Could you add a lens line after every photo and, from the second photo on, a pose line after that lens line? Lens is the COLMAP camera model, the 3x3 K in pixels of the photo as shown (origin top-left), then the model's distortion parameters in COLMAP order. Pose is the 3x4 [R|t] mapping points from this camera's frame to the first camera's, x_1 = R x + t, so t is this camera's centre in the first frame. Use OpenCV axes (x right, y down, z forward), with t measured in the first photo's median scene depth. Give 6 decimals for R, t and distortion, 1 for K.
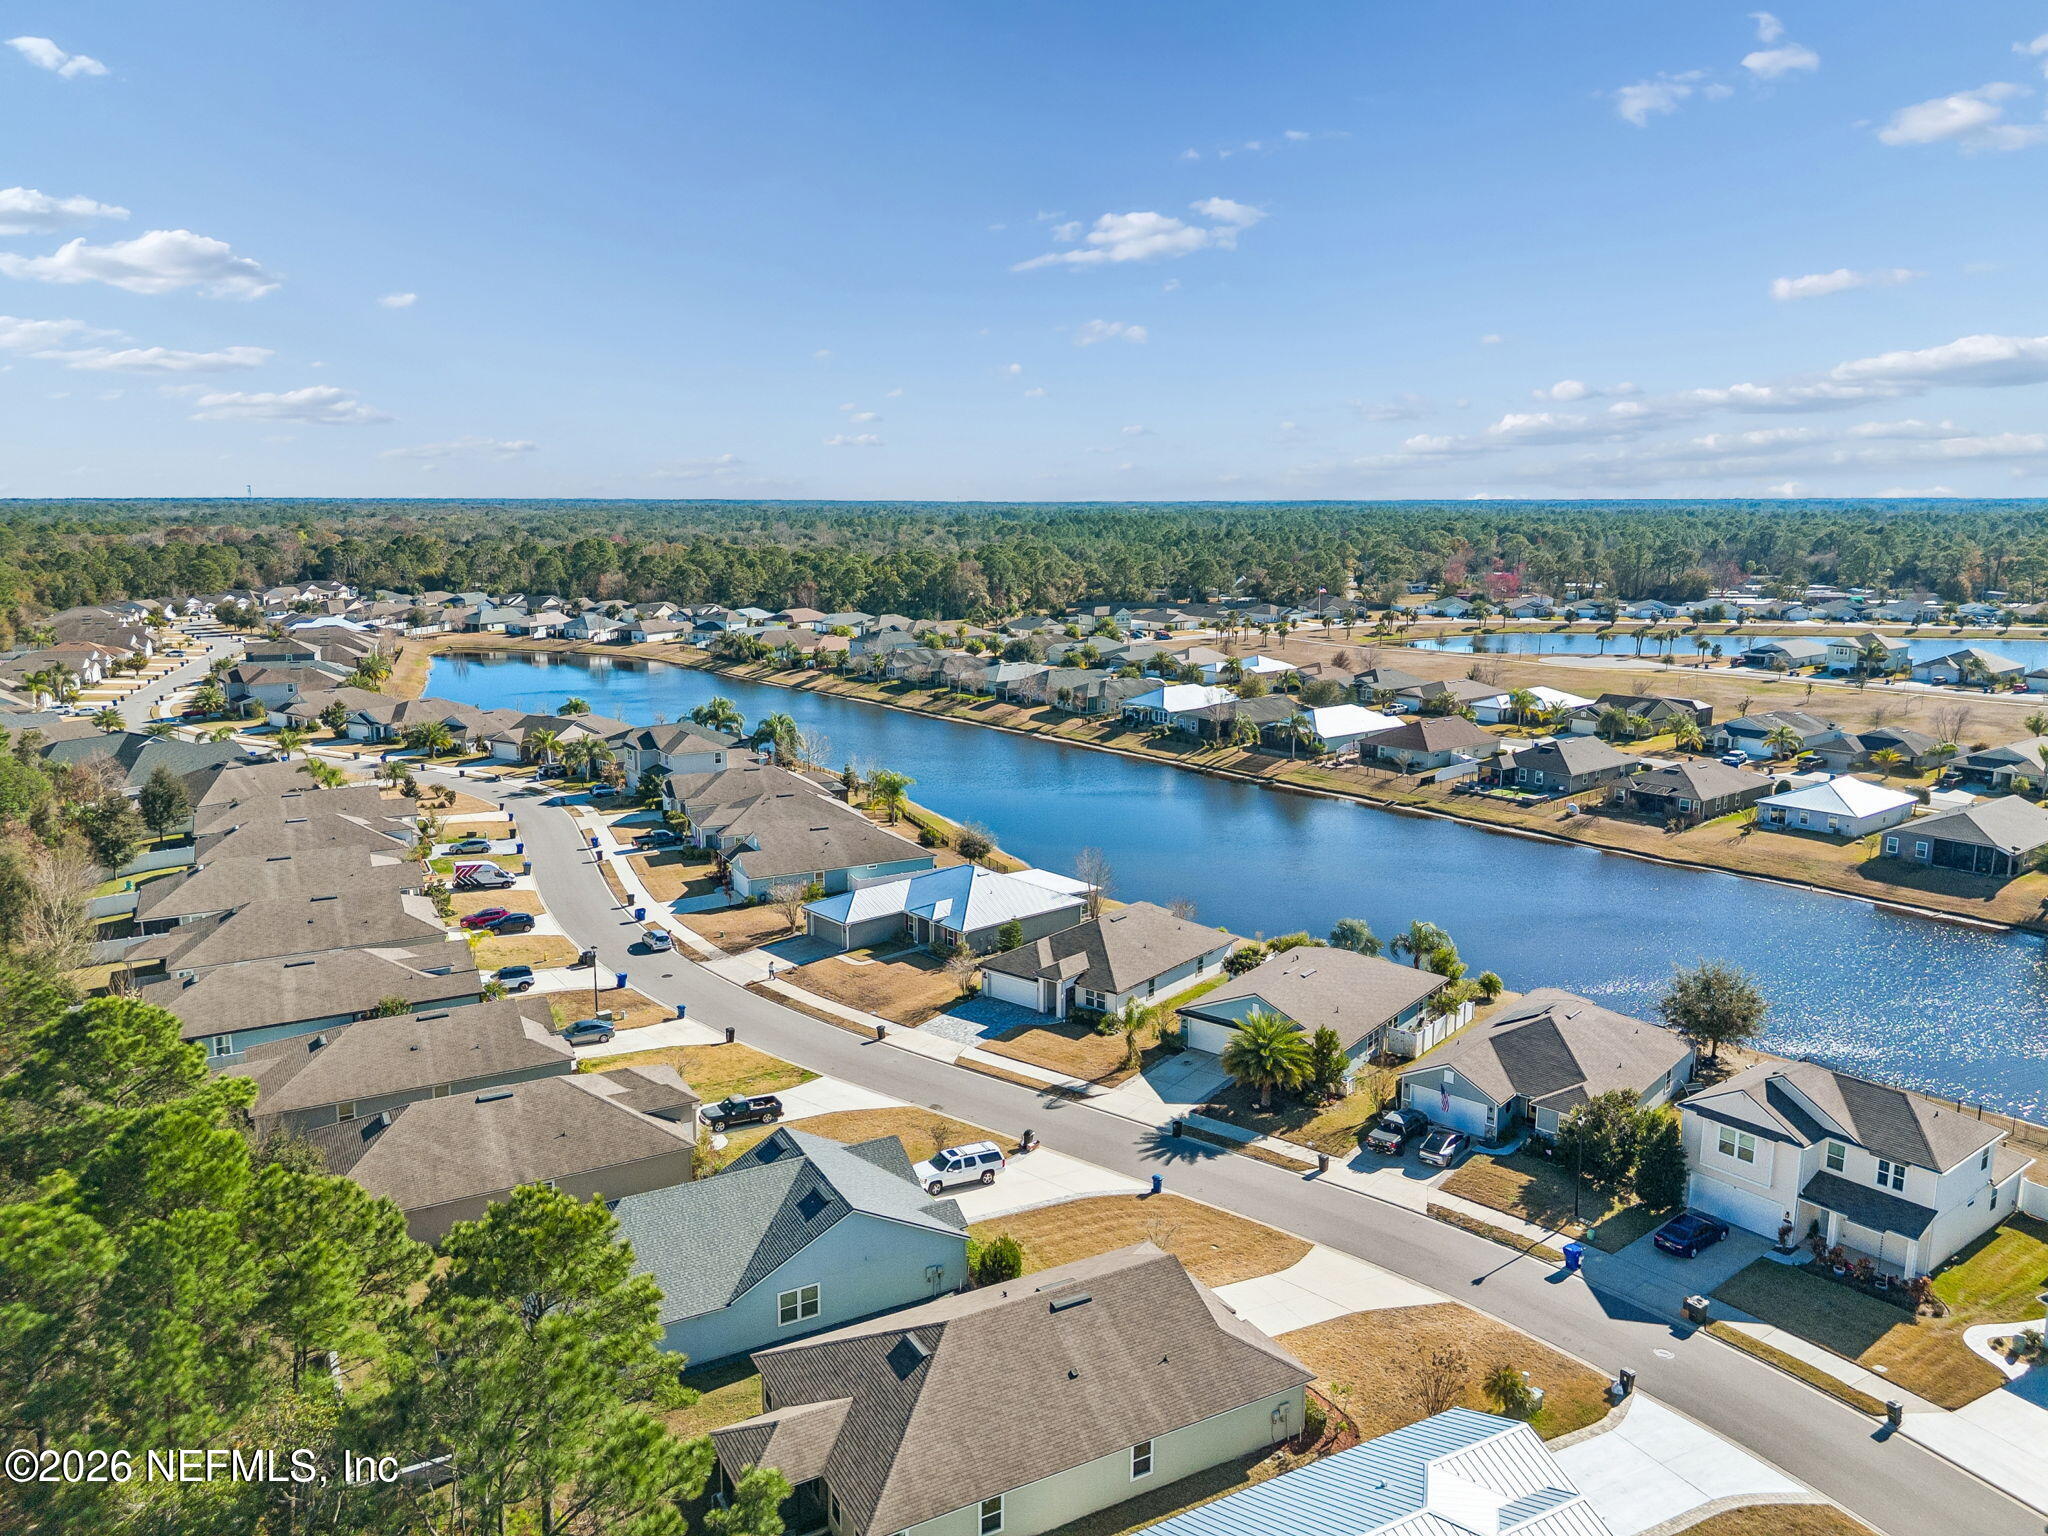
lens RADIAL K [[1442.5, 0, 1021.5], [0, 1442.5, 765.0], [0, 0, 1]] dist [0.094412, -0.100165]
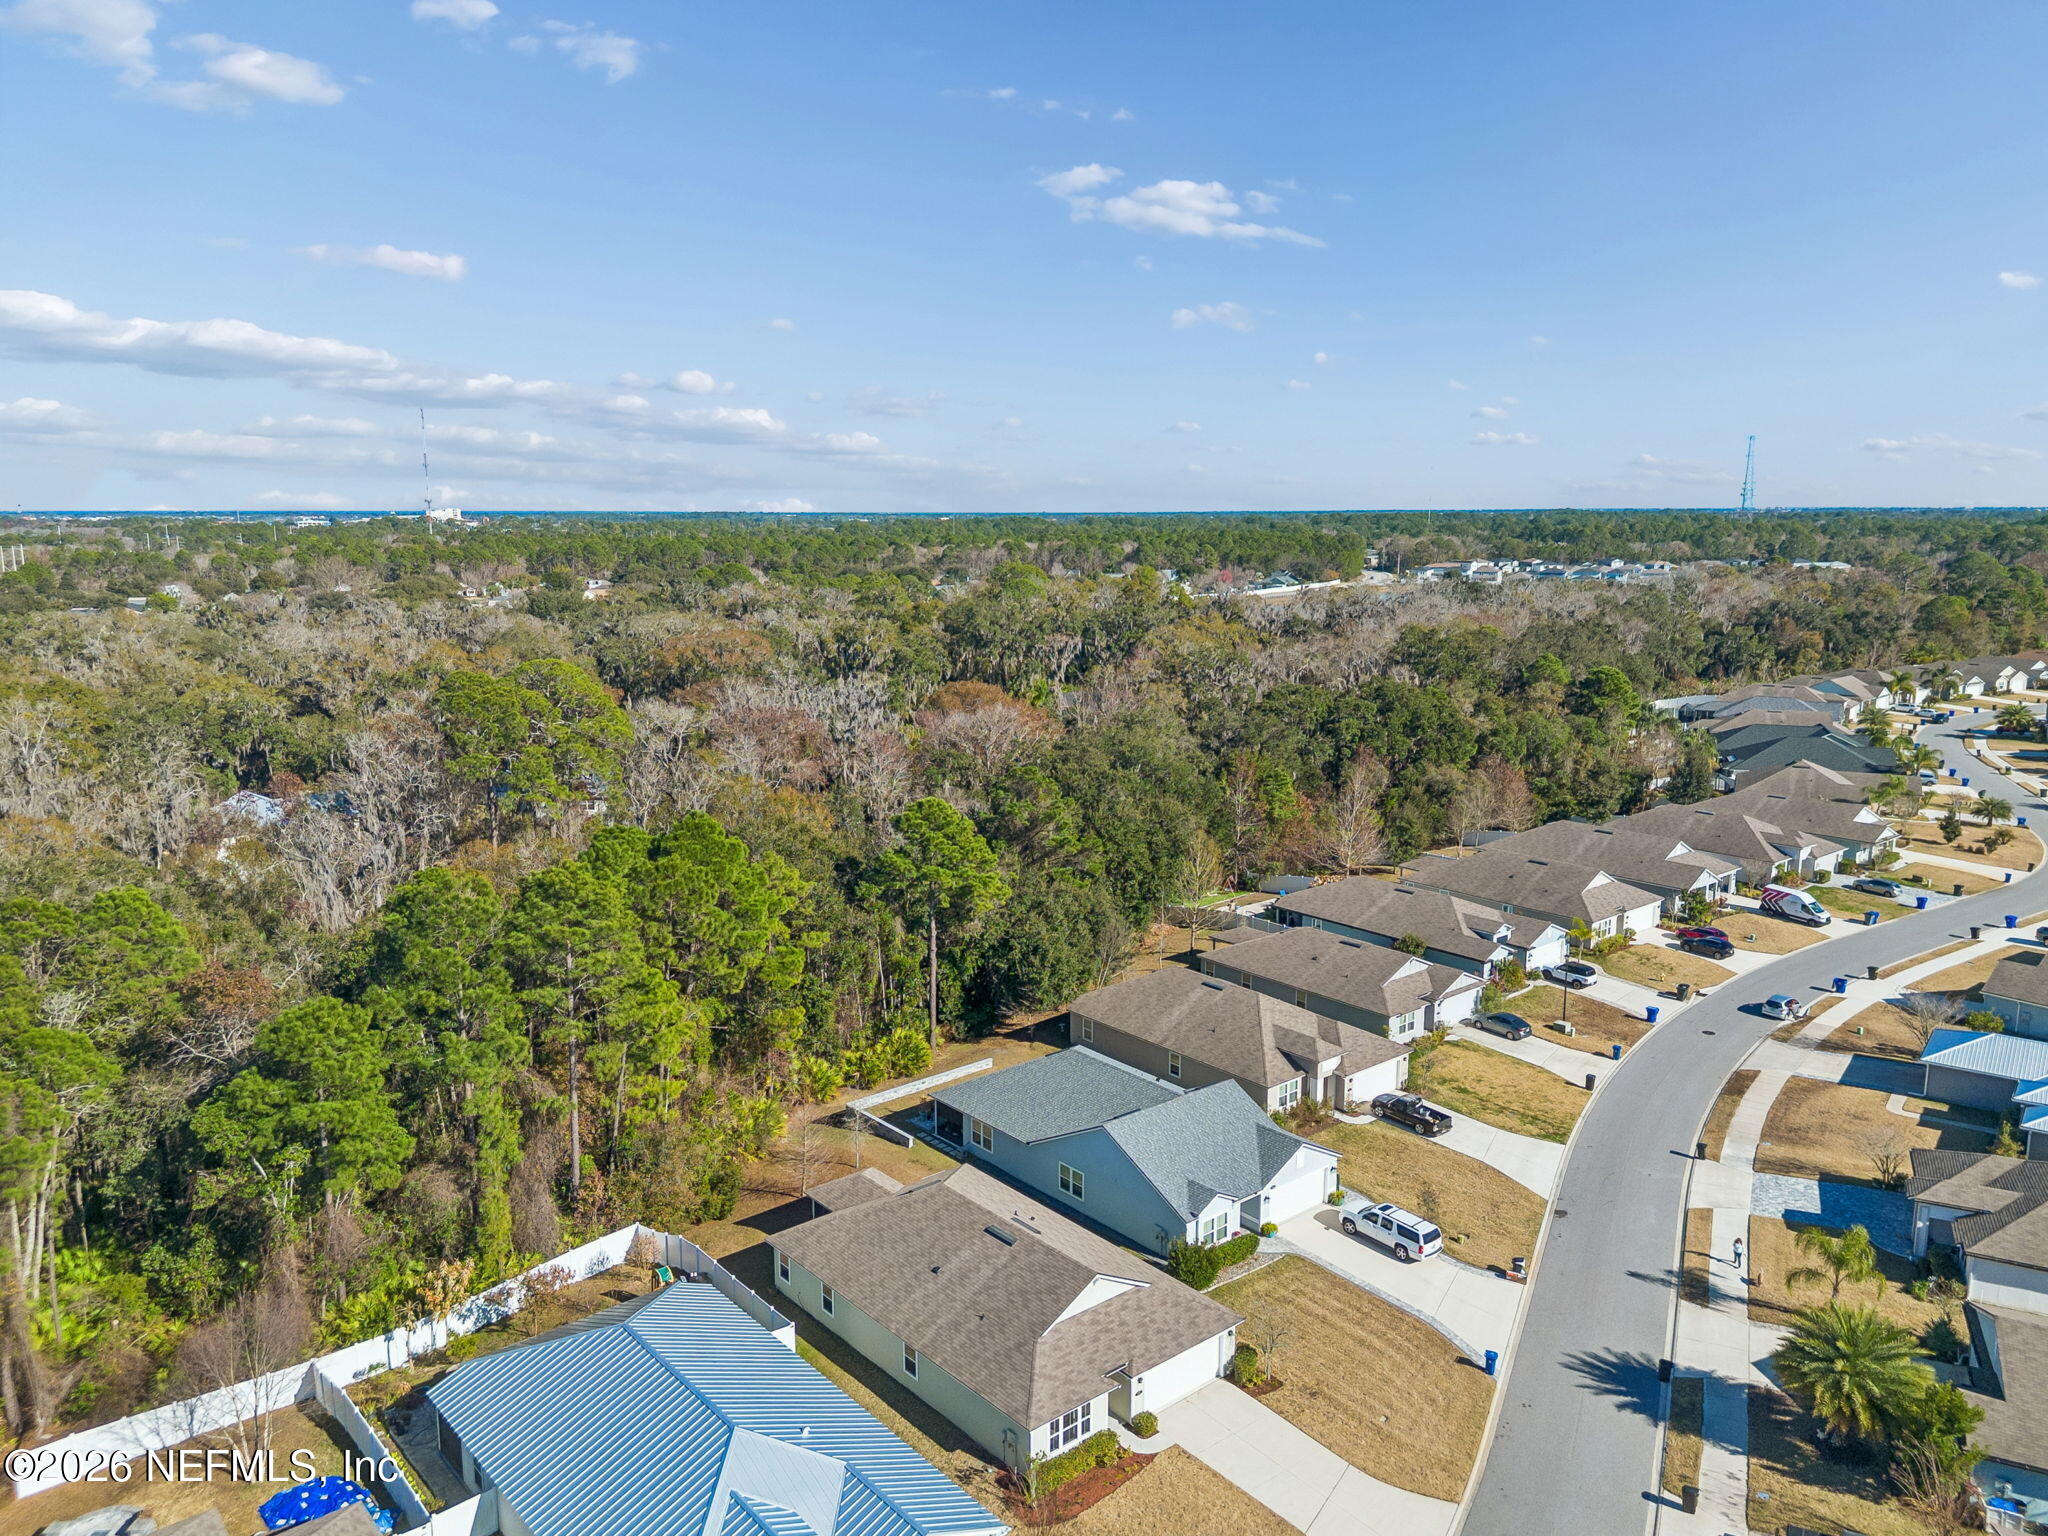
lens RADIAL K [[1458.6, 0, 1024.0], [0, 1458.6, 768.0], [0, 0, 1]] dist [0.092792, -0.101127]
pose [[0.221263, 0.174817, -0.959417, 0.653566], [-0.183321, 0.973719, 0.135145, -0.076428], [0.957829, 0.145979, 0.247496, 0.446053]]
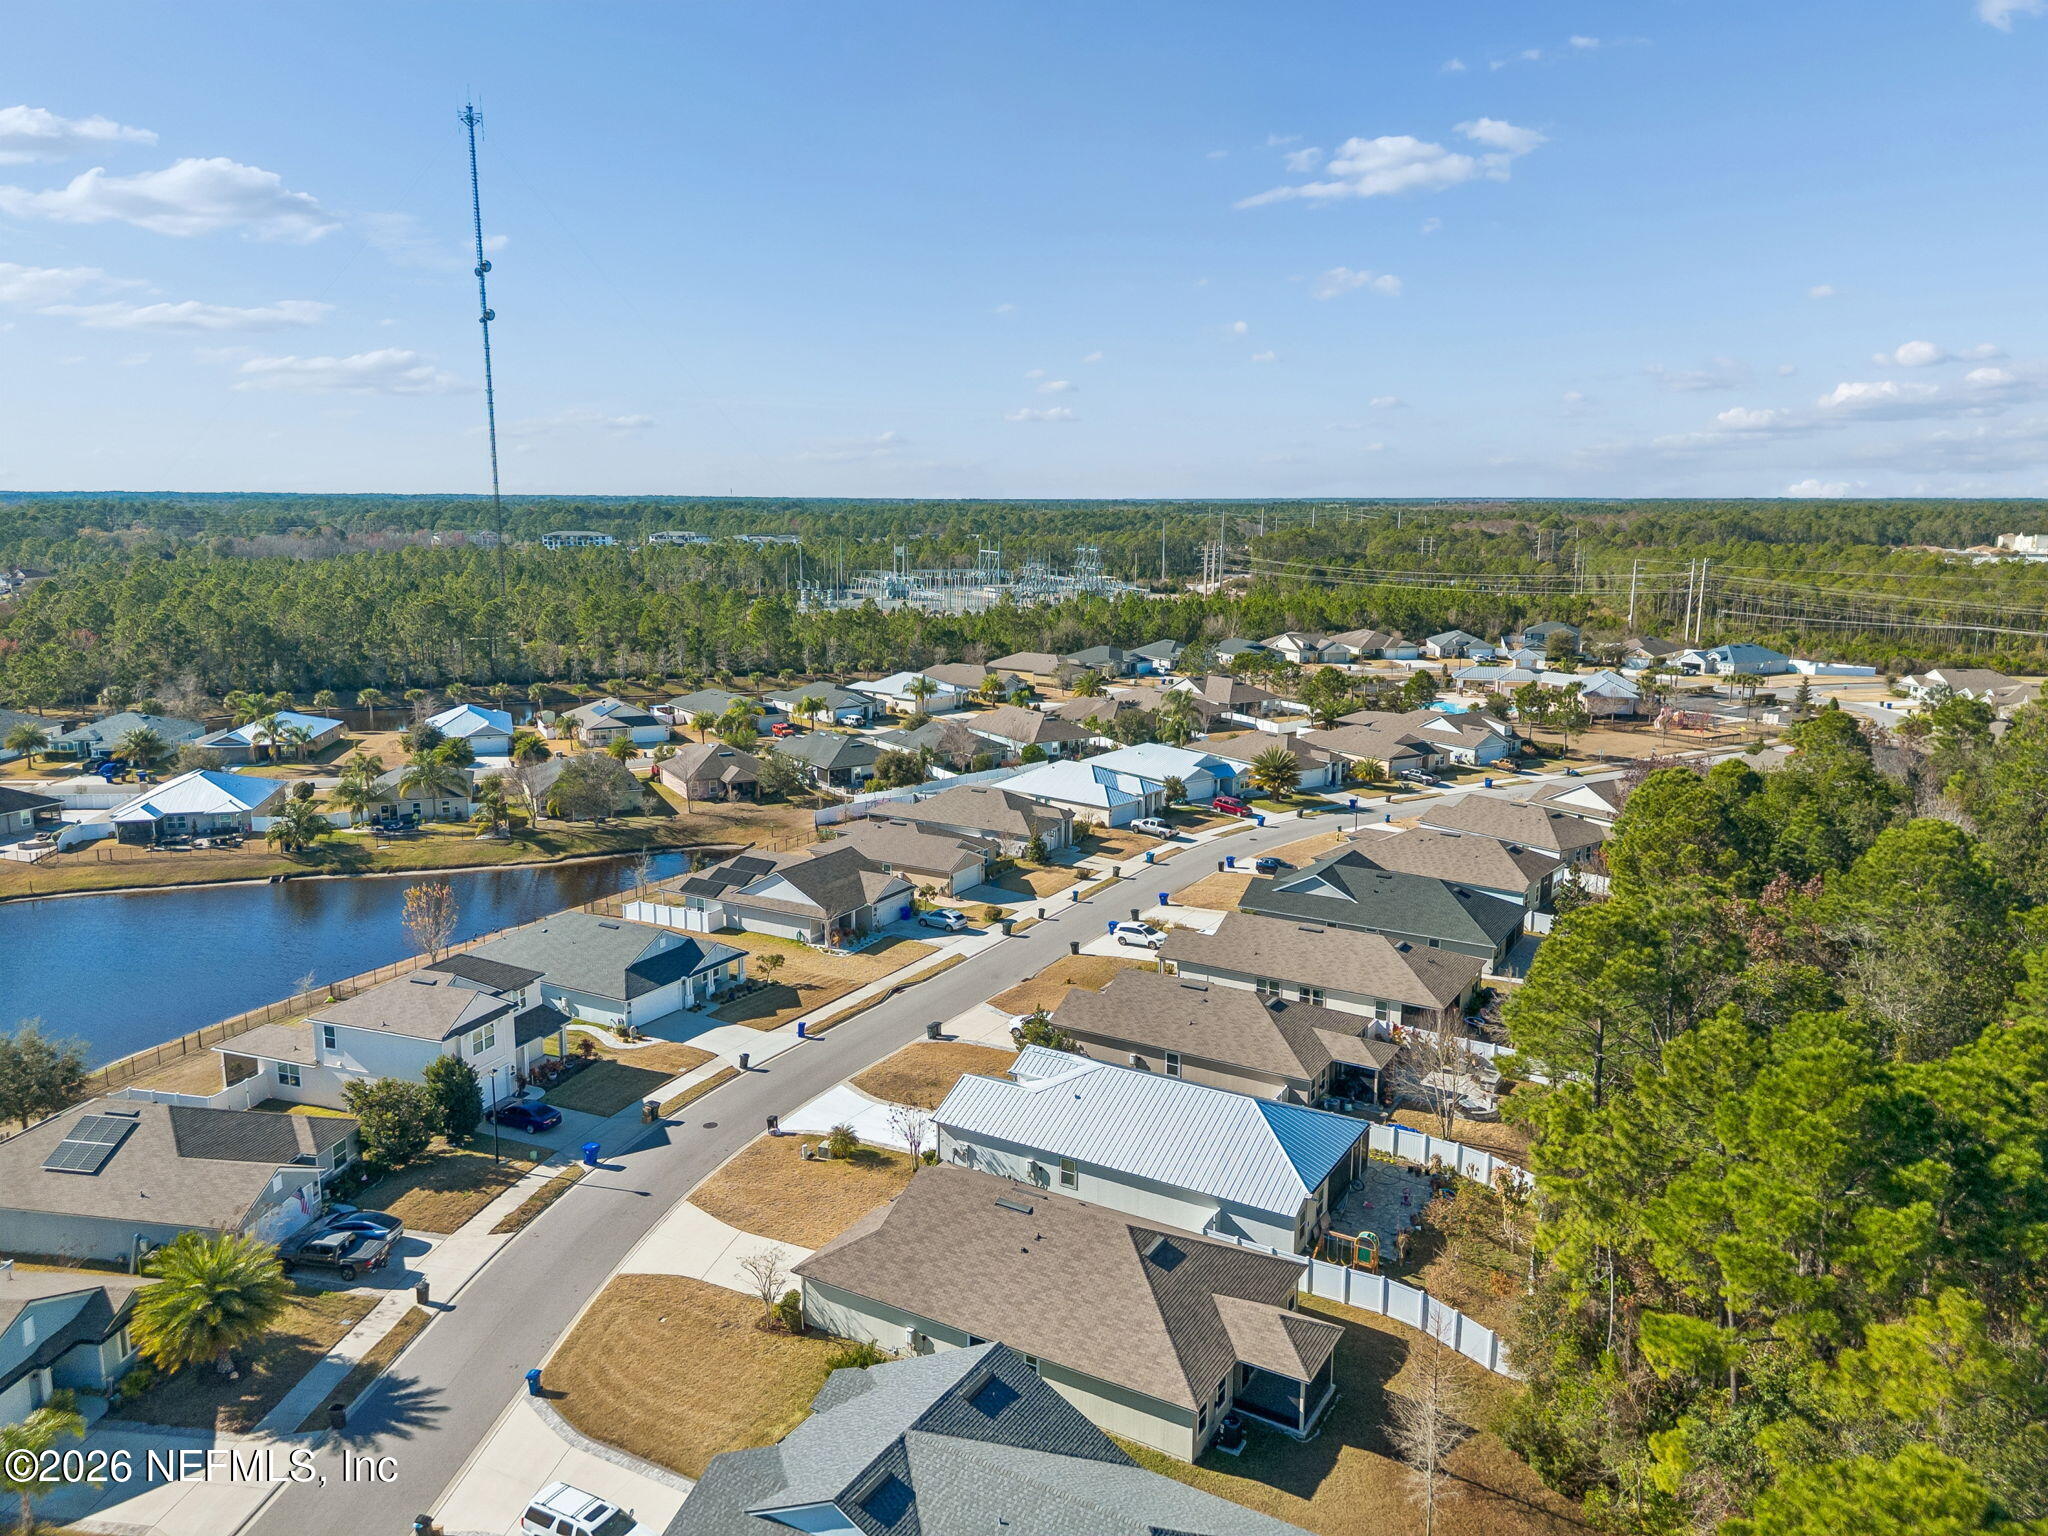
lens RADIAL K [[1442.5, 0, 1021.5], [0, 1442.5, 765.0], [0, 0, 1]] dist [0.094412, -0.100165]
pose [[-0.506484, -0.162219, 0.846852, -0.547074], [0.157688, 0.948153, 0.275934, -0.160700], [-0.847708, 0.273294, -0.454644, 0.916723]]
